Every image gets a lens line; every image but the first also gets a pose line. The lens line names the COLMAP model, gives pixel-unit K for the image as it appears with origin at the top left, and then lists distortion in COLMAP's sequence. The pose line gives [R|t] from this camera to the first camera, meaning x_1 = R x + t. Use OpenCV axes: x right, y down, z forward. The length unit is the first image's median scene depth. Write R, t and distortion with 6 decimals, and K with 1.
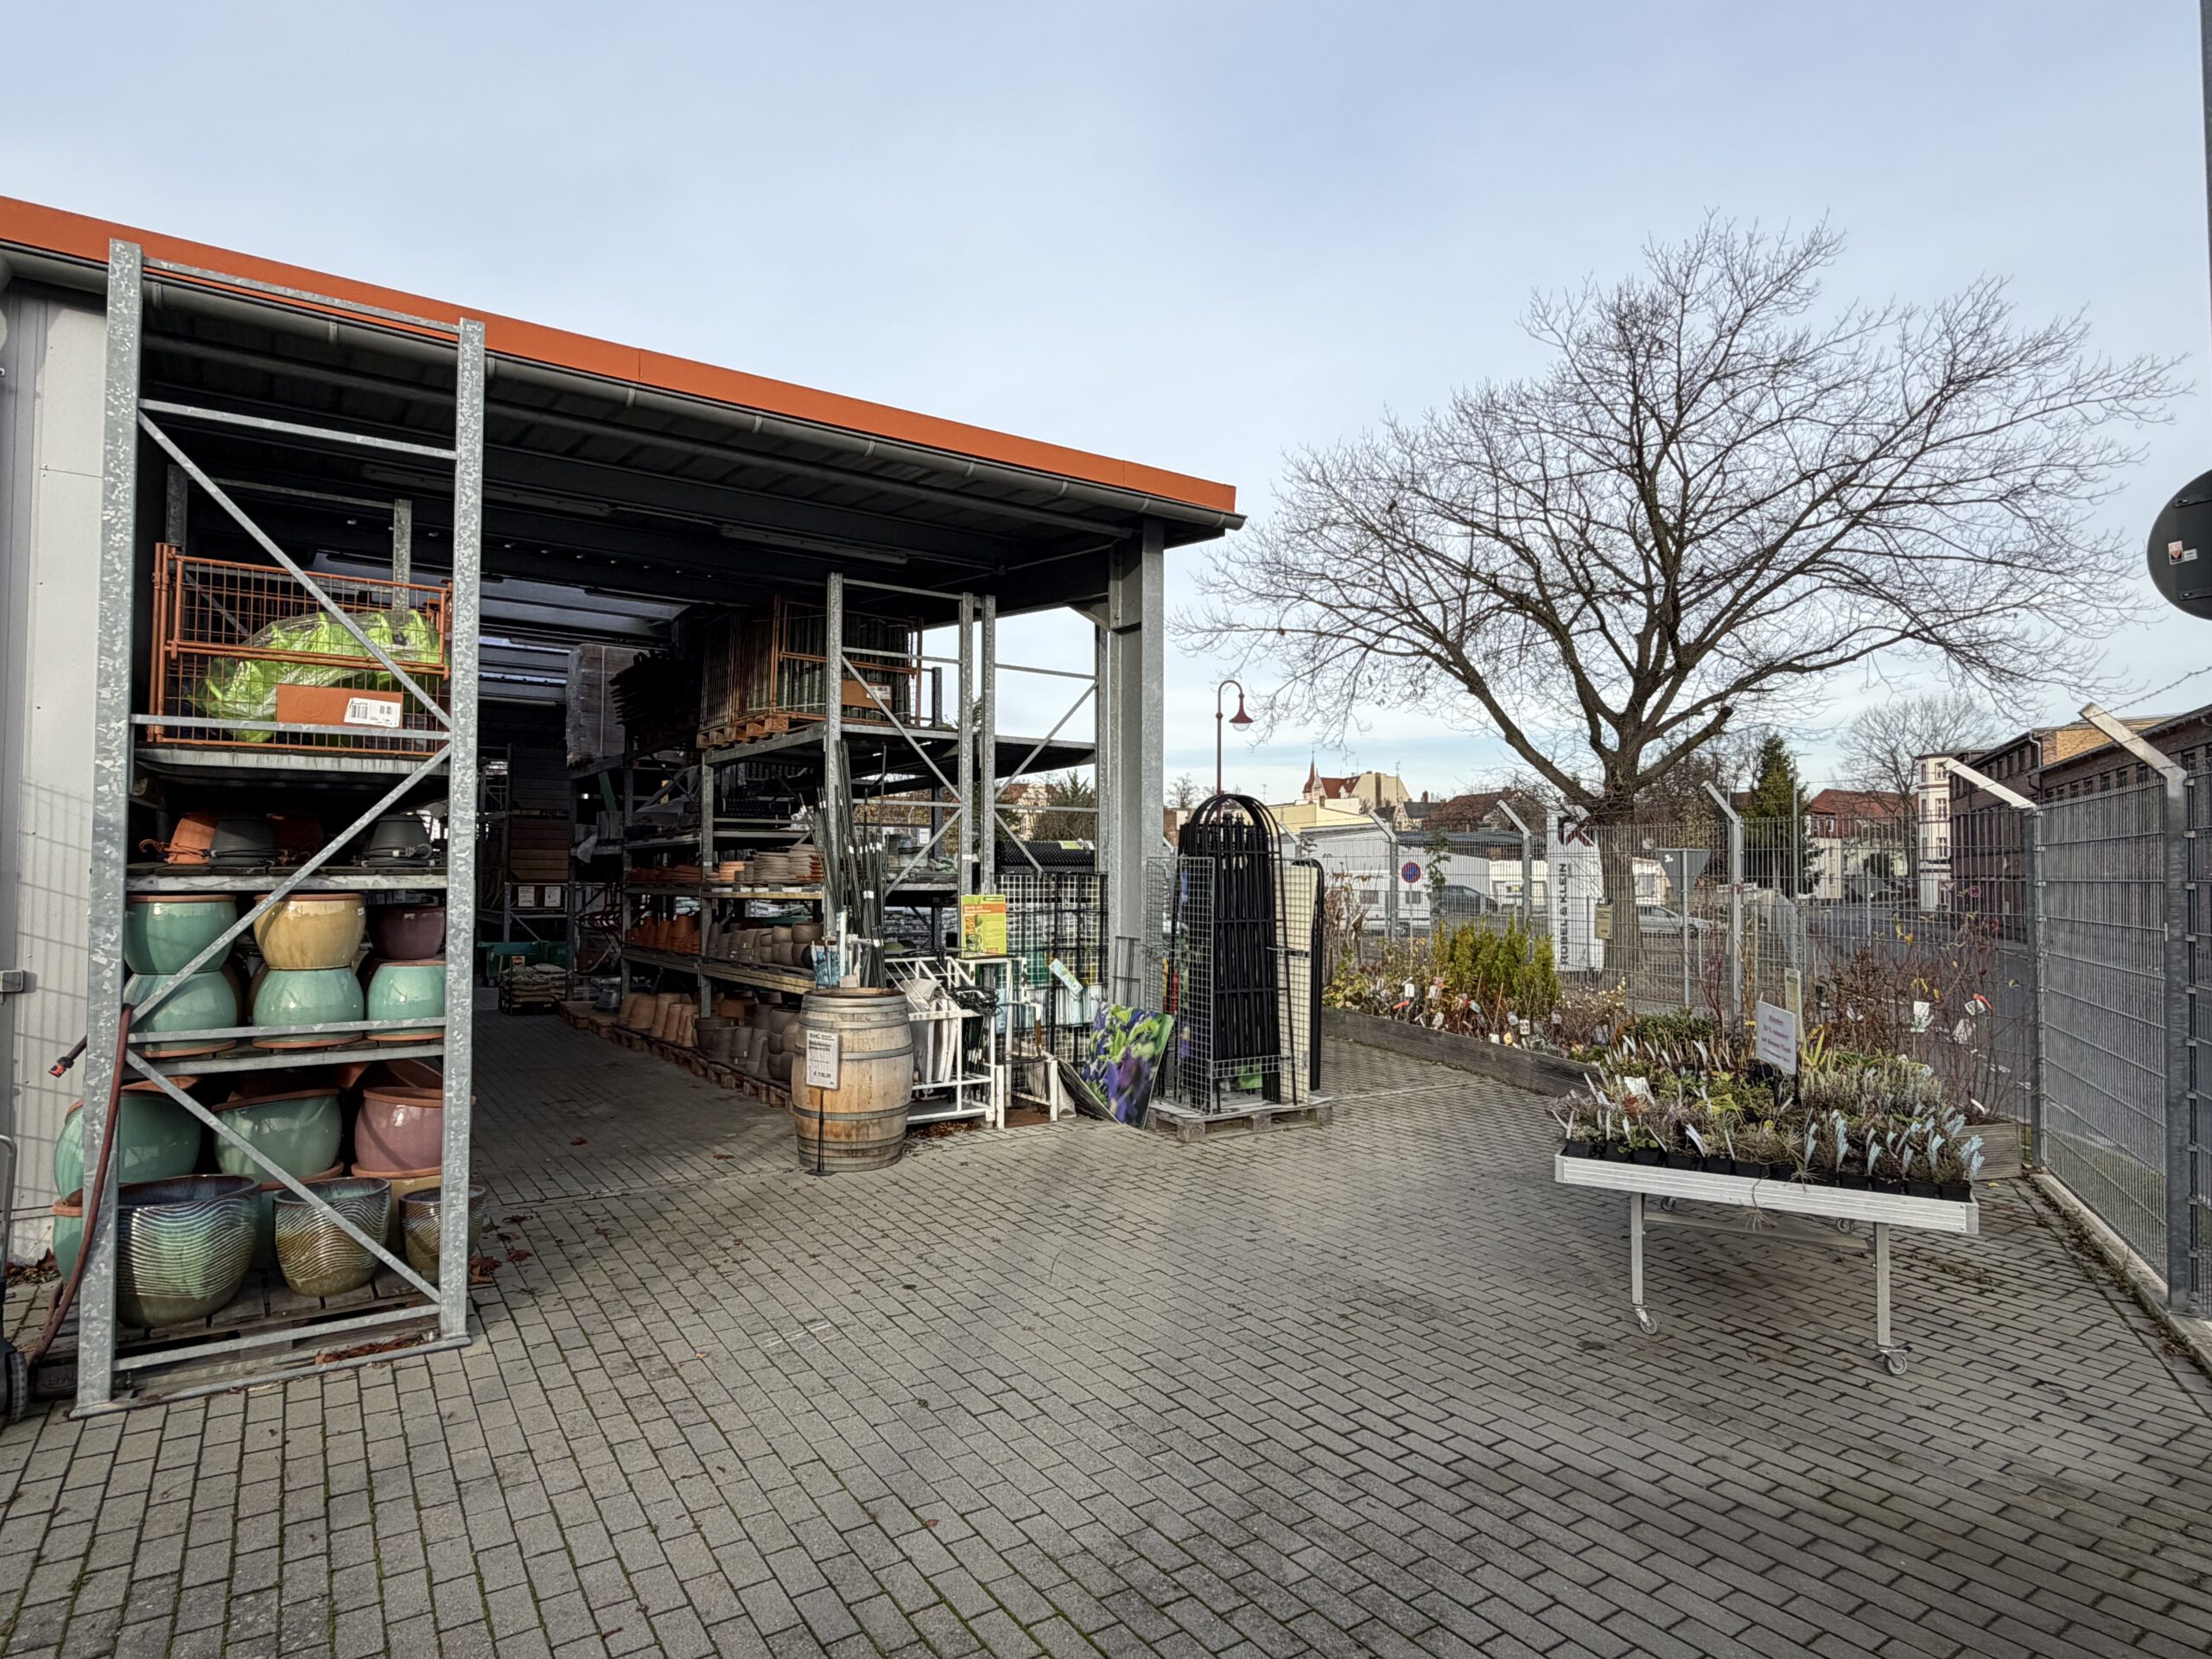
lens RADIAL K [[1212.0, 0, 1100.9], [0, 1212.0, 831.7], [0, 0, 1]] dist [-0.002978, -0.000492]
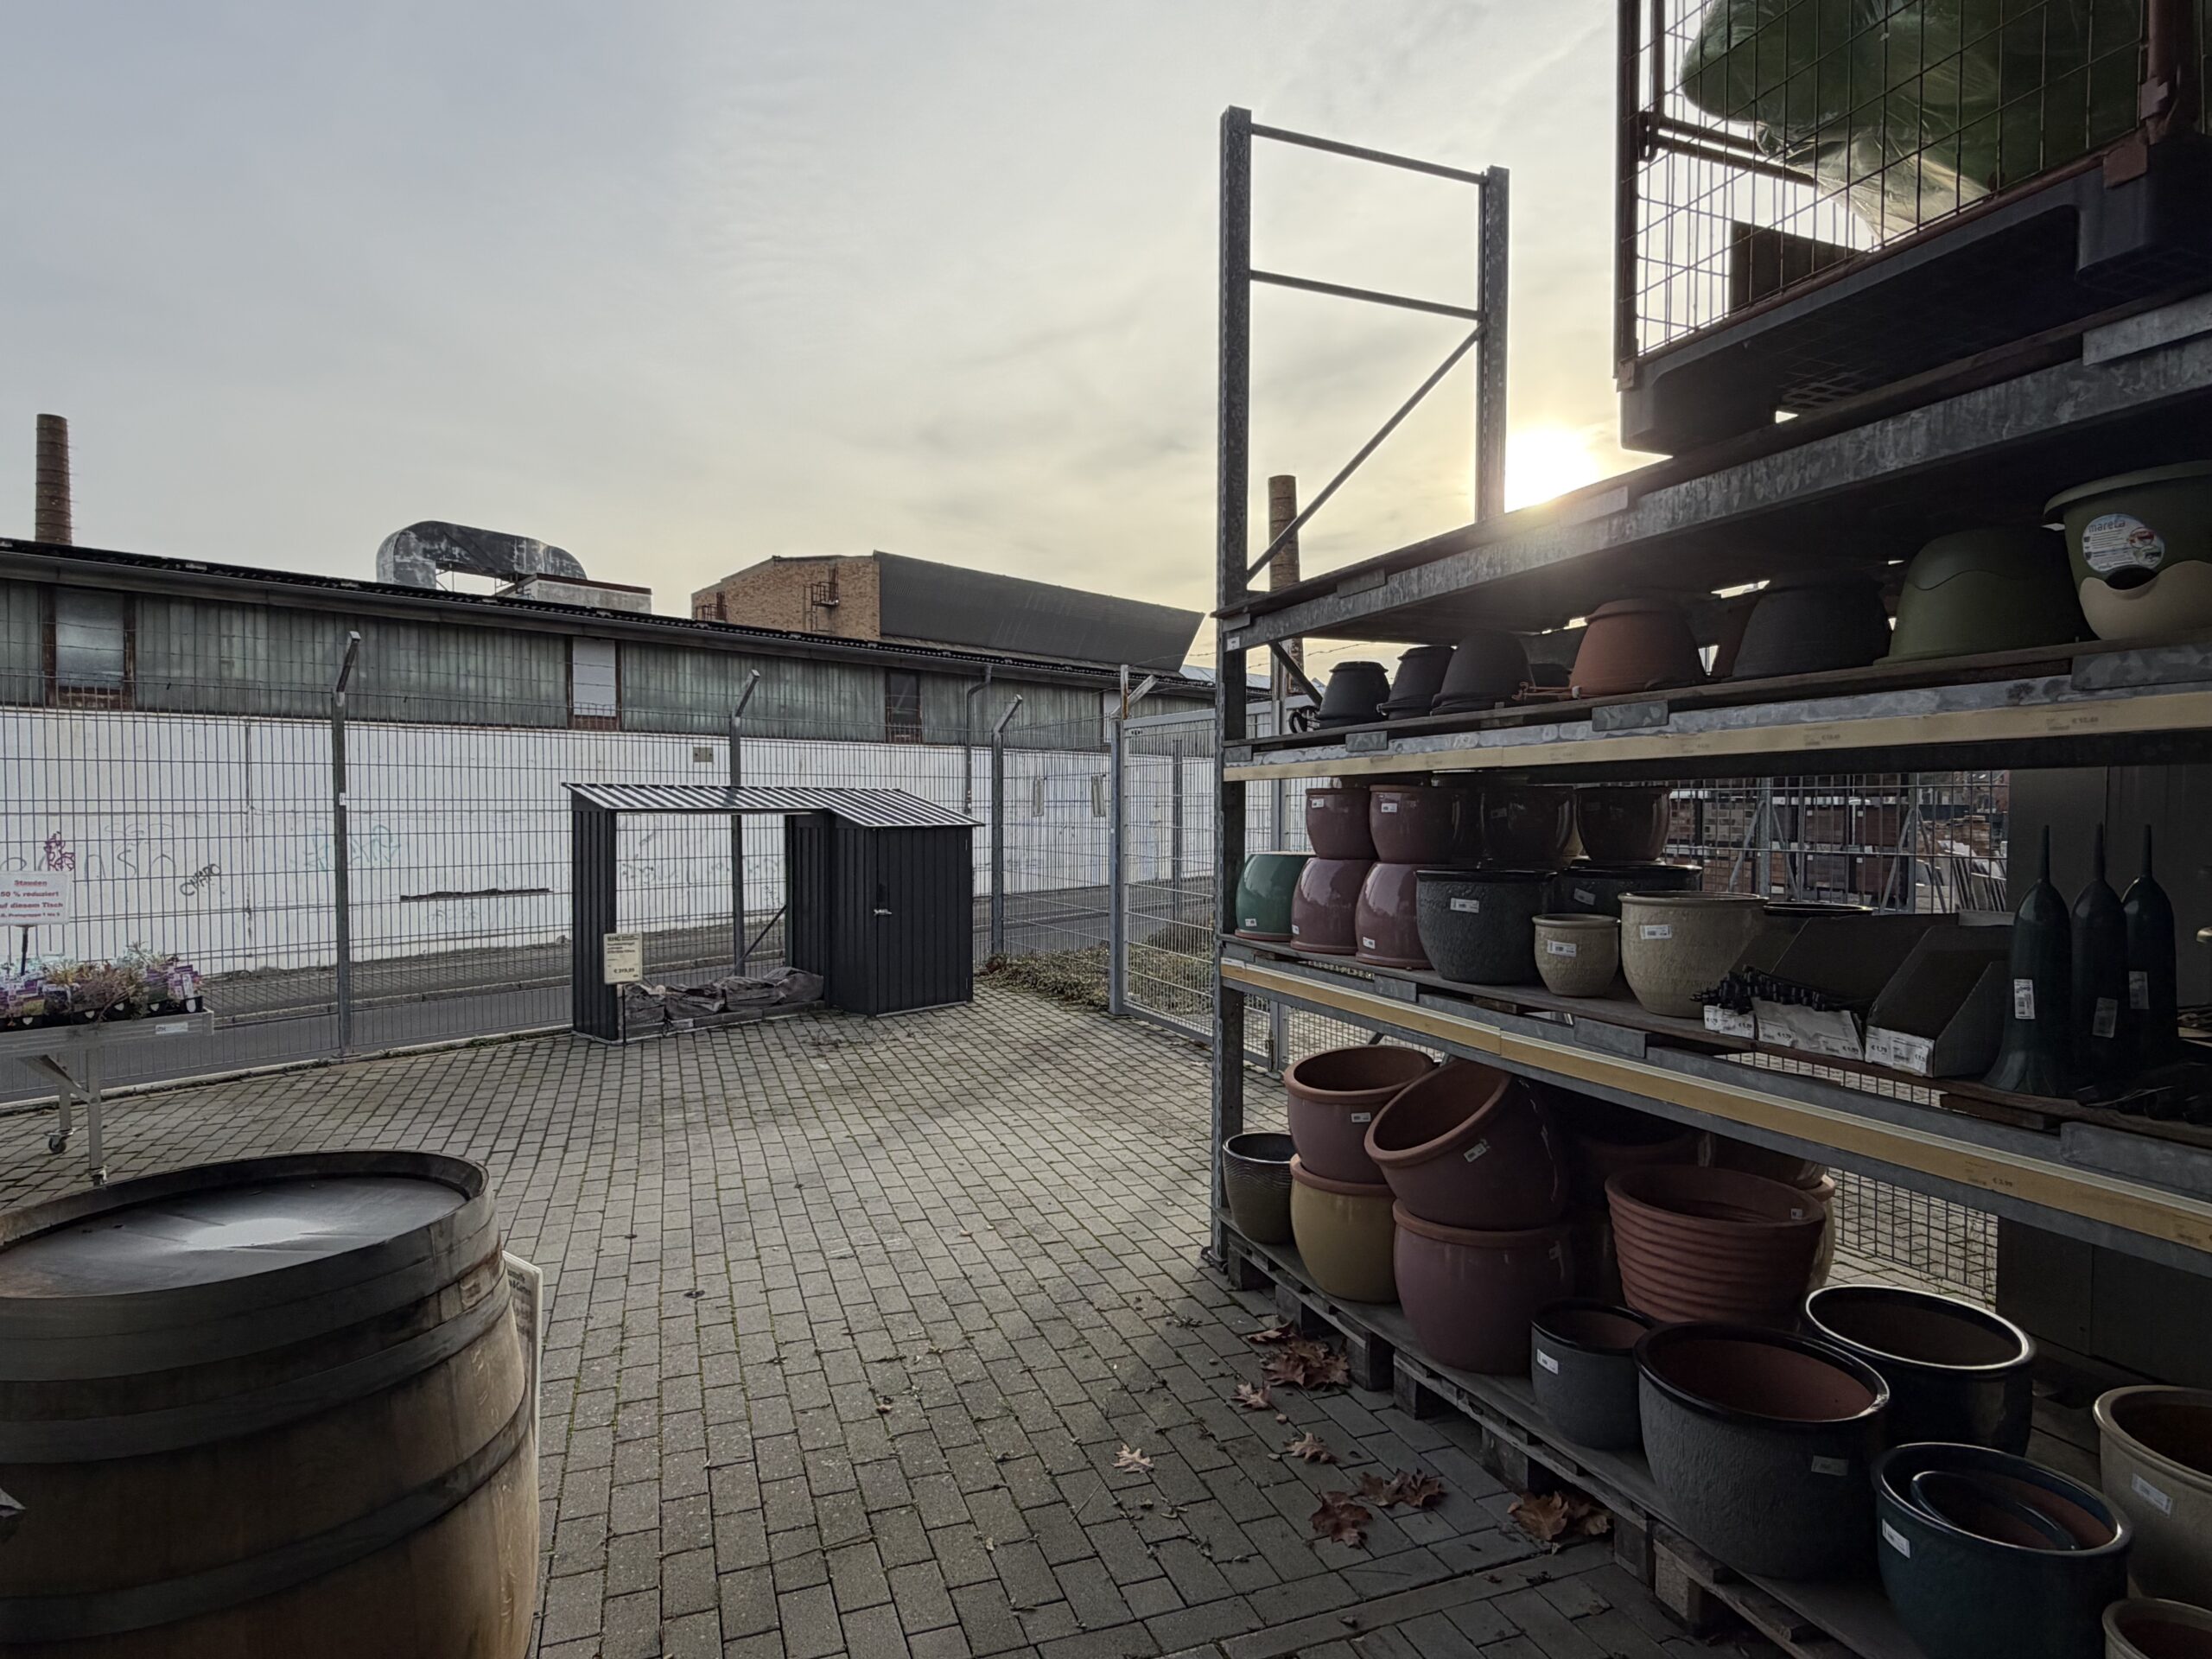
lens RADIAL K [[1212.0, 0, 1110.1], [0, 1212.0, 824.6], [0, 0, 1]] dist [-0.002978, -0.000492]
pose [[-0.972373, -0.012956, 0.233073, -0.681025], [-0.015713, 0.999827, -0.009975, 0.106877], [-0.232904, -0.013362, -0.972408, 1.971161]]
